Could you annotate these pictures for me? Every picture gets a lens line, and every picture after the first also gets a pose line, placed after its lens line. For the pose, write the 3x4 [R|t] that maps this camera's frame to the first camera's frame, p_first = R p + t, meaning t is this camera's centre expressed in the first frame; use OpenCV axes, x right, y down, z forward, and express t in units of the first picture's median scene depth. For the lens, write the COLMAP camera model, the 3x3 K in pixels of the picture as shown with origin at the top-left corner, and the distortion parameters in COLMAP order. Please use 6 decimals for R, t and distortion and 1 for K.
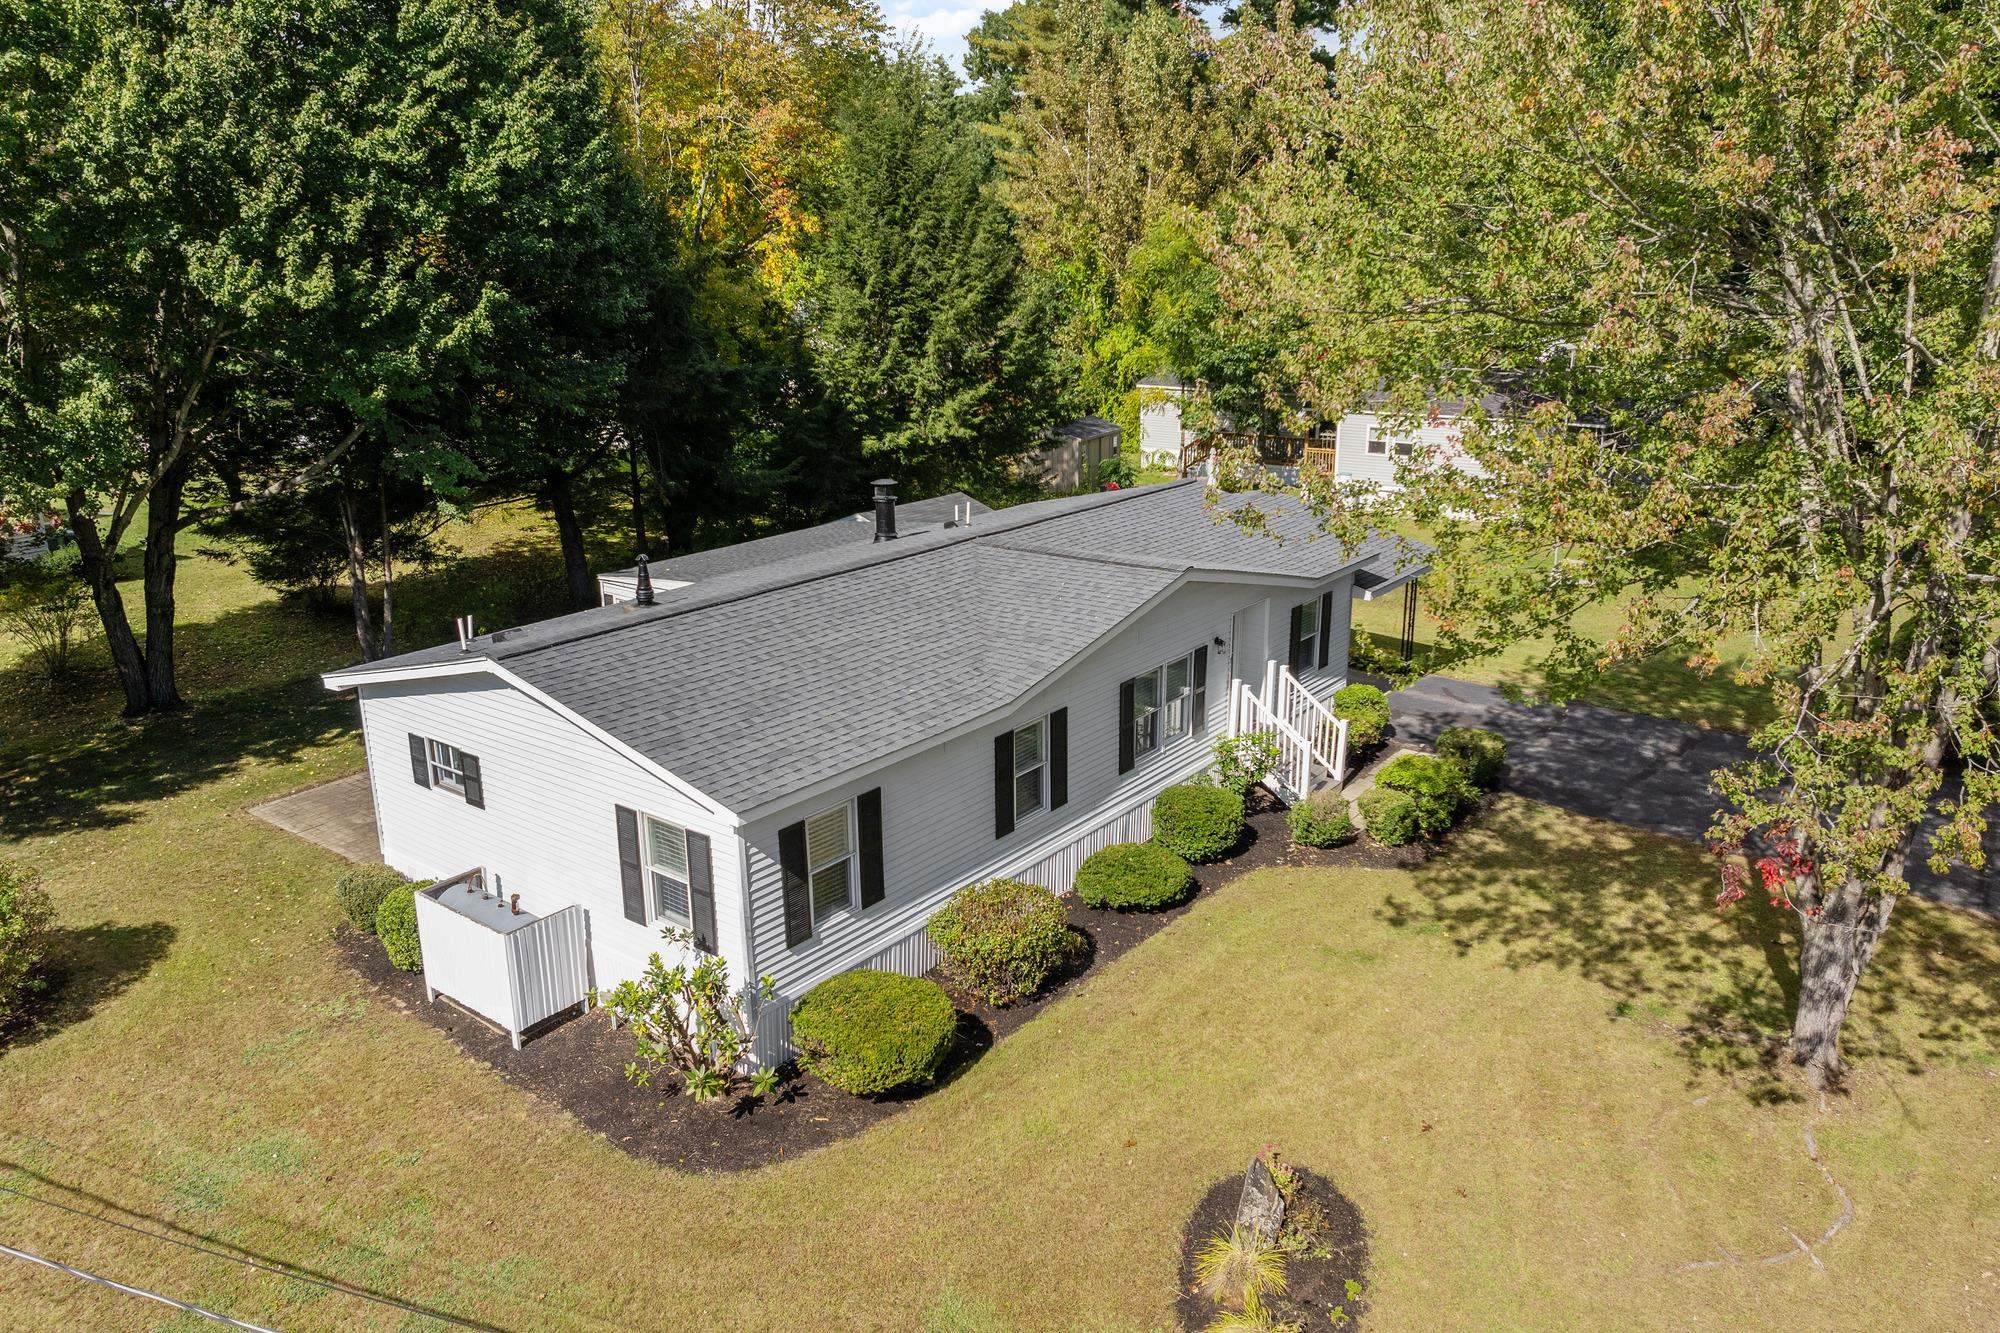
lens RADIAL K [[1400.1, 0, 1000.0], [0, 1400.1, 666.5], [0, 0, 1]] dist [-0.030677, 0.001402]
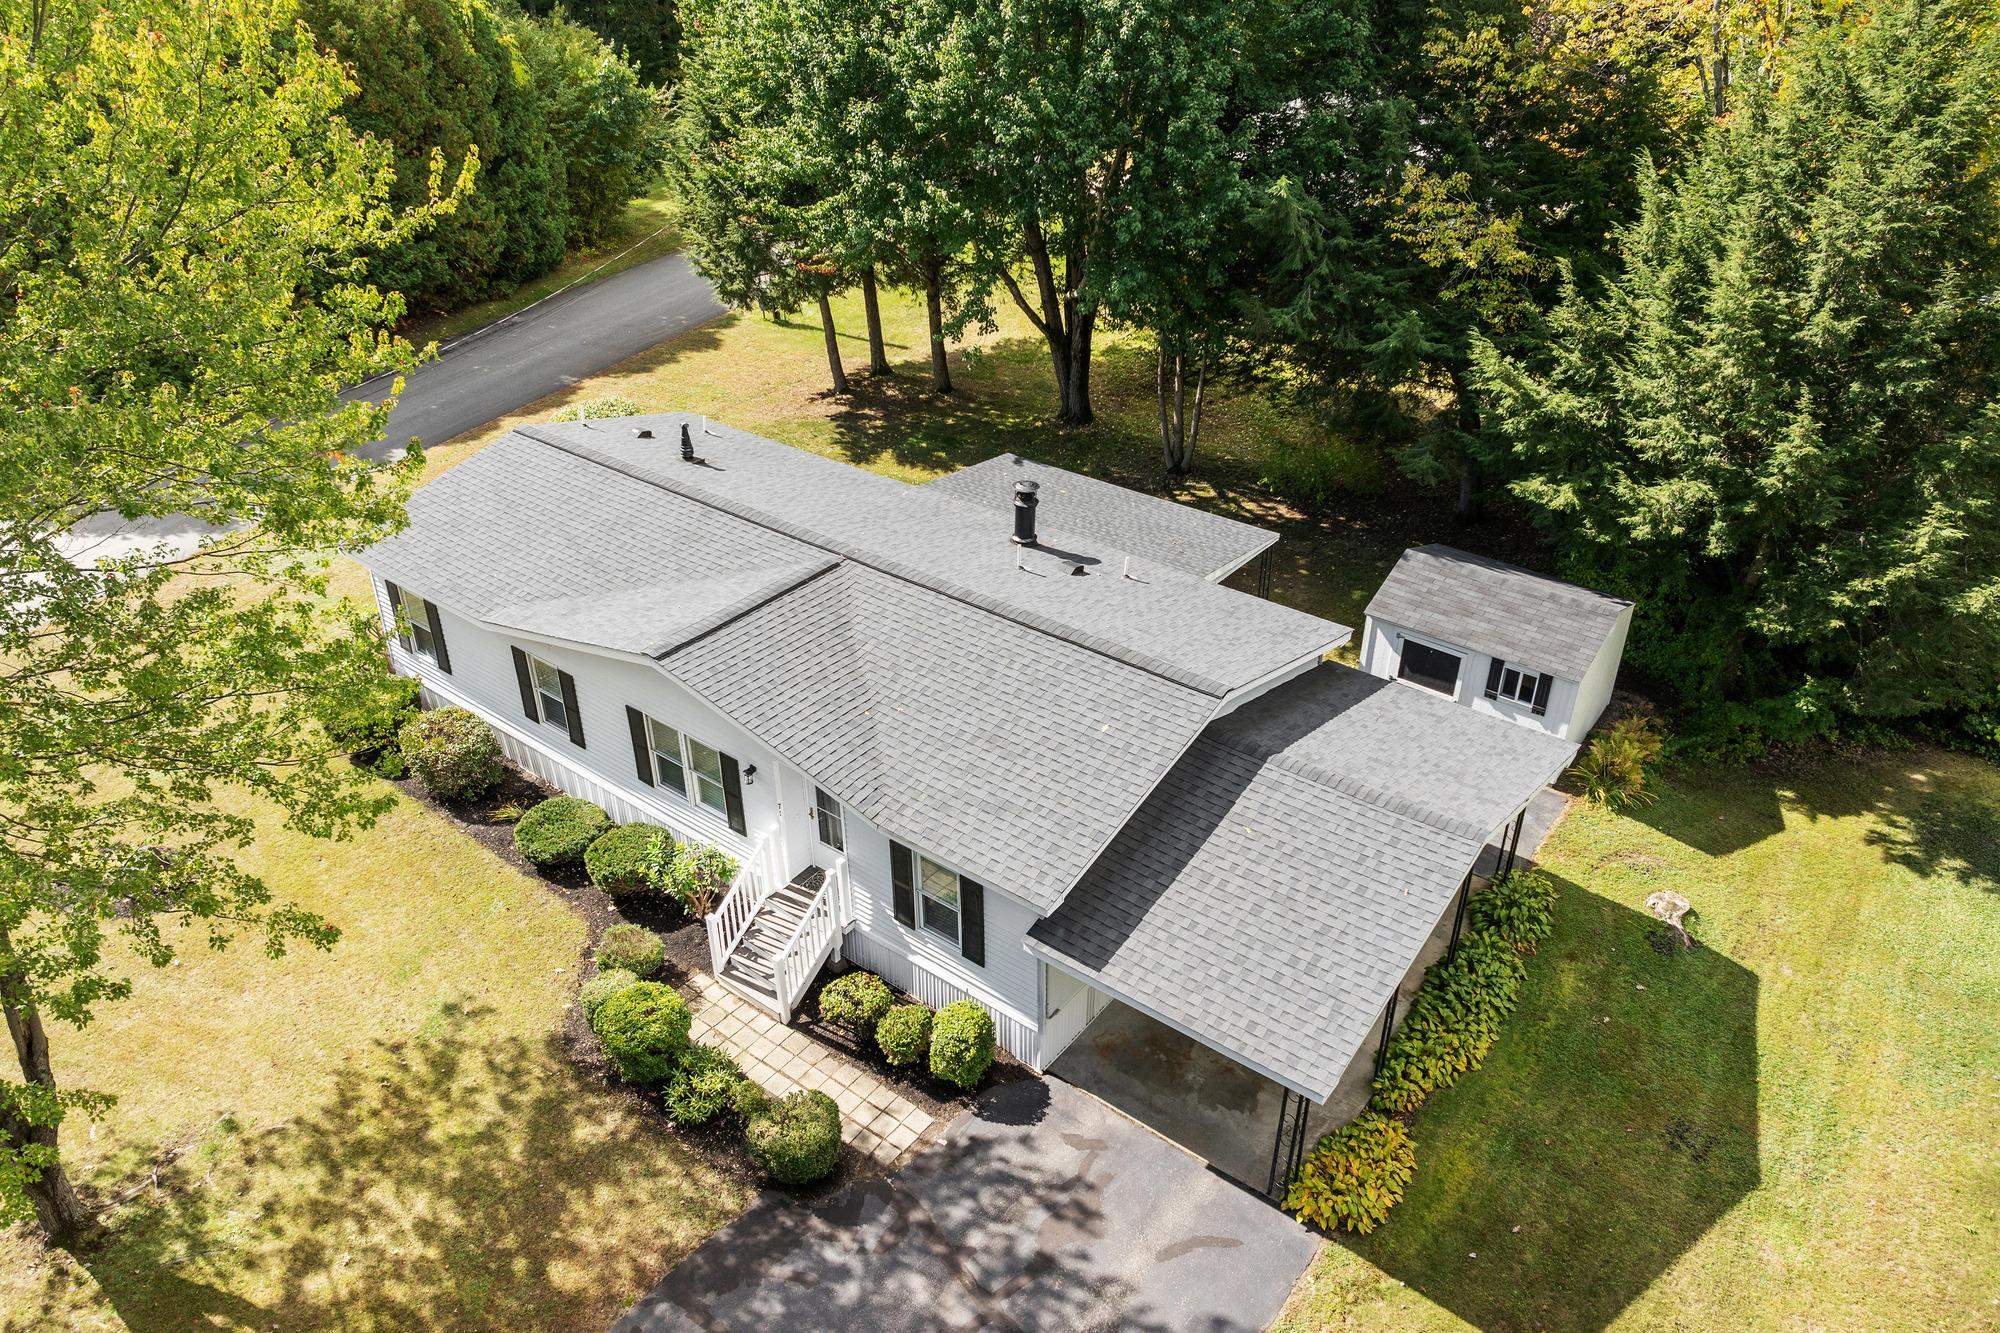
lens RADIAL K [[1395.5, 0, 1021.6], [0, 1395.5, 660.3], [0, 0, 1]] dist [-0.045335, 0.006368]
pose [[0.006387, 0.526841, -0.849940, 1.009248], [-0.279640, 0.816988, 0.504314, -0.663989], [0.960084, 0.234456, 0.152544, 1.157166]]
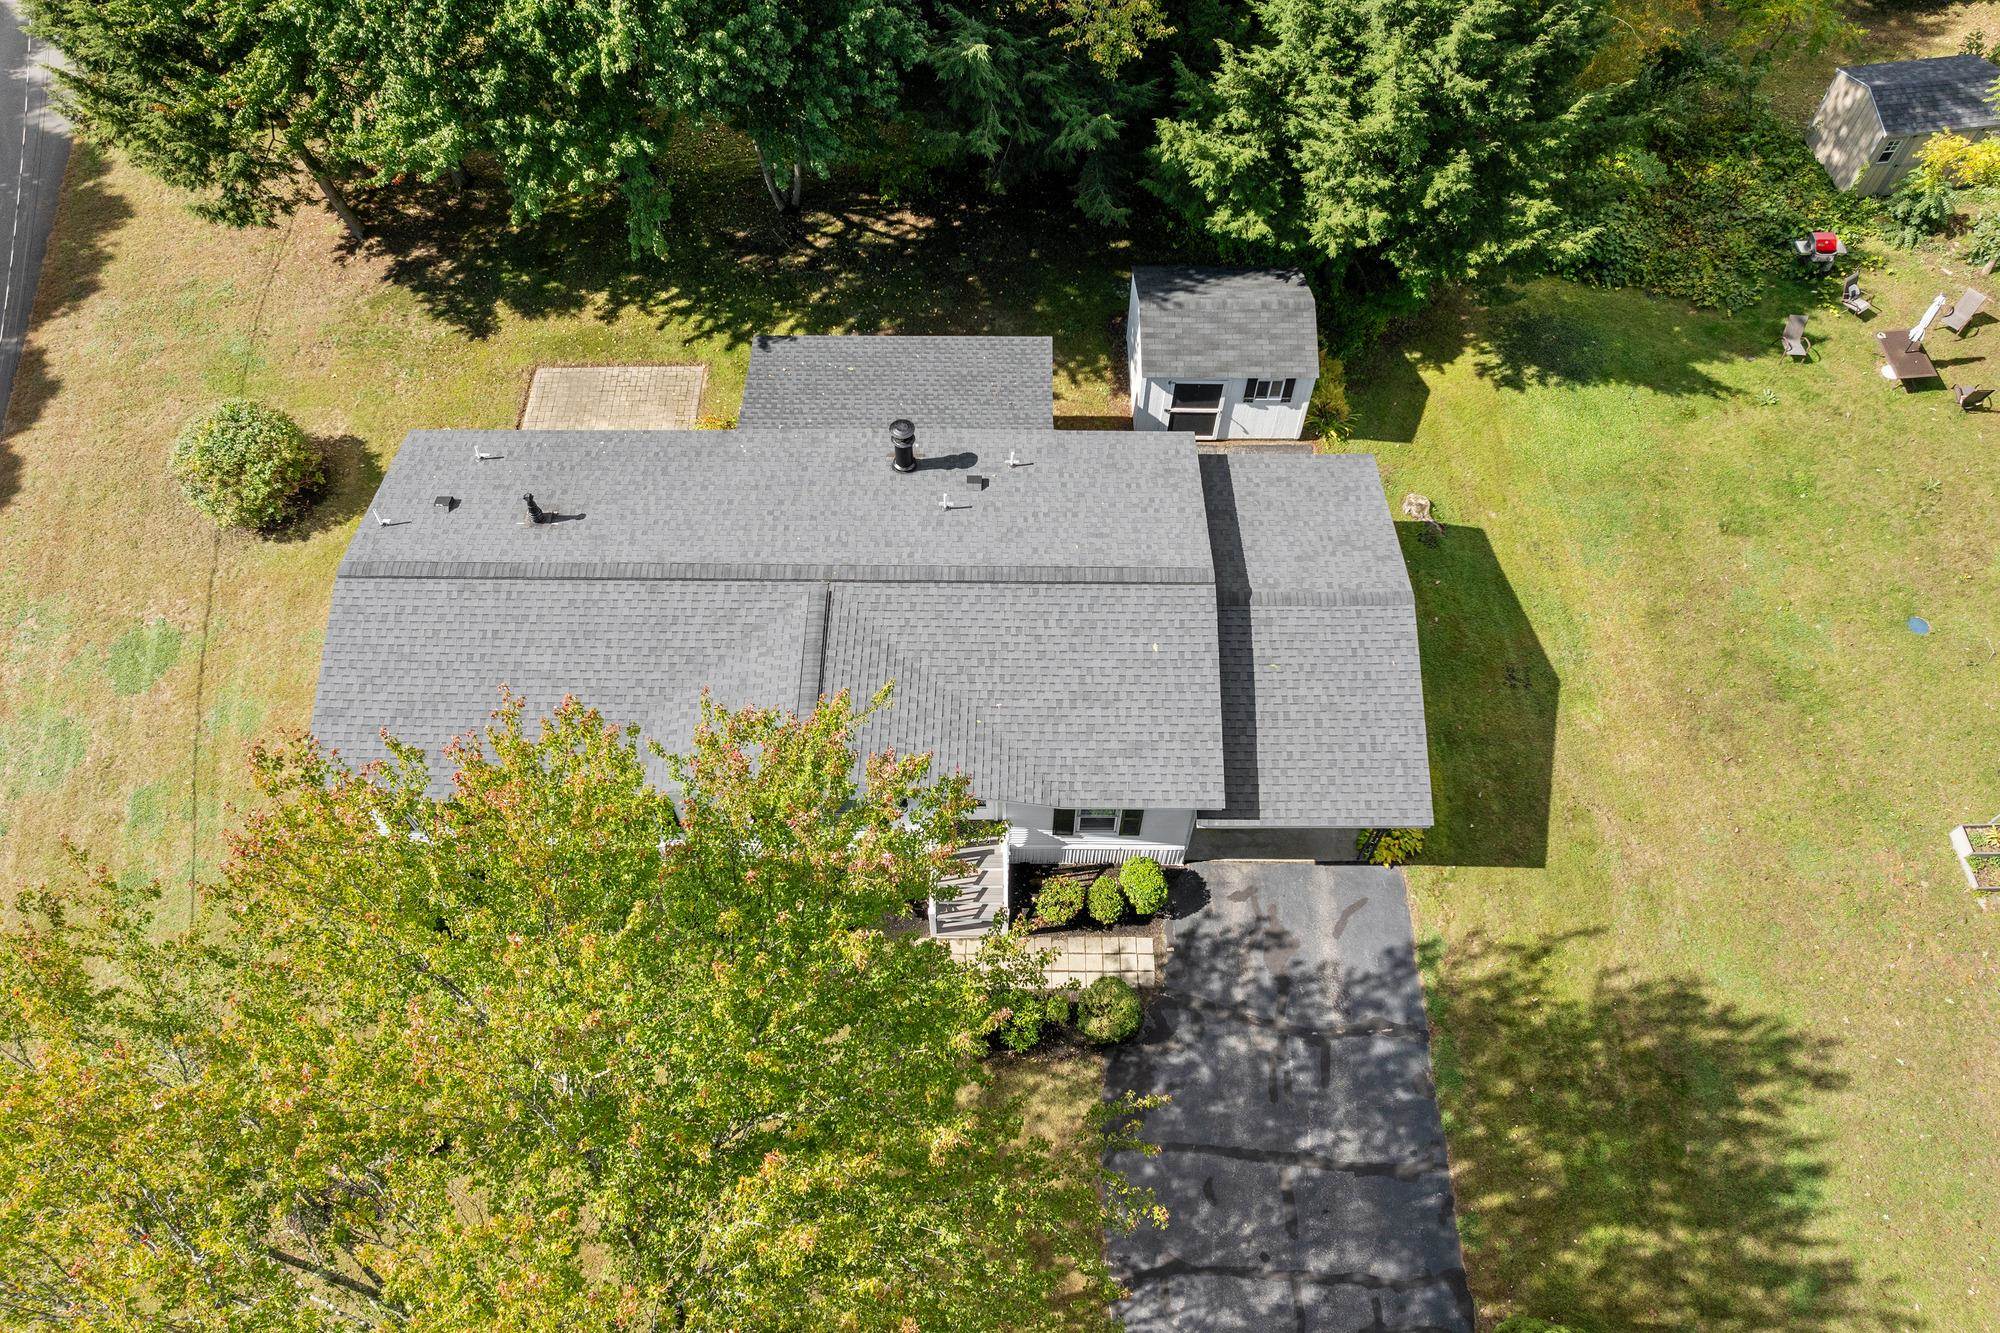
lens RADIAL K [[1414.1, 0, 1008.8], [0, 1414.1, 644.7], [0, 0, 1]] dist [-0.051494, 0.039277]
pose [[0.604102, 0.679701, -0.416013, 0.665358], [-0.229682, 0.648387, 0.725838, -1.057750], [0.763090, -0.342929, 0.547807, 0.564956]]
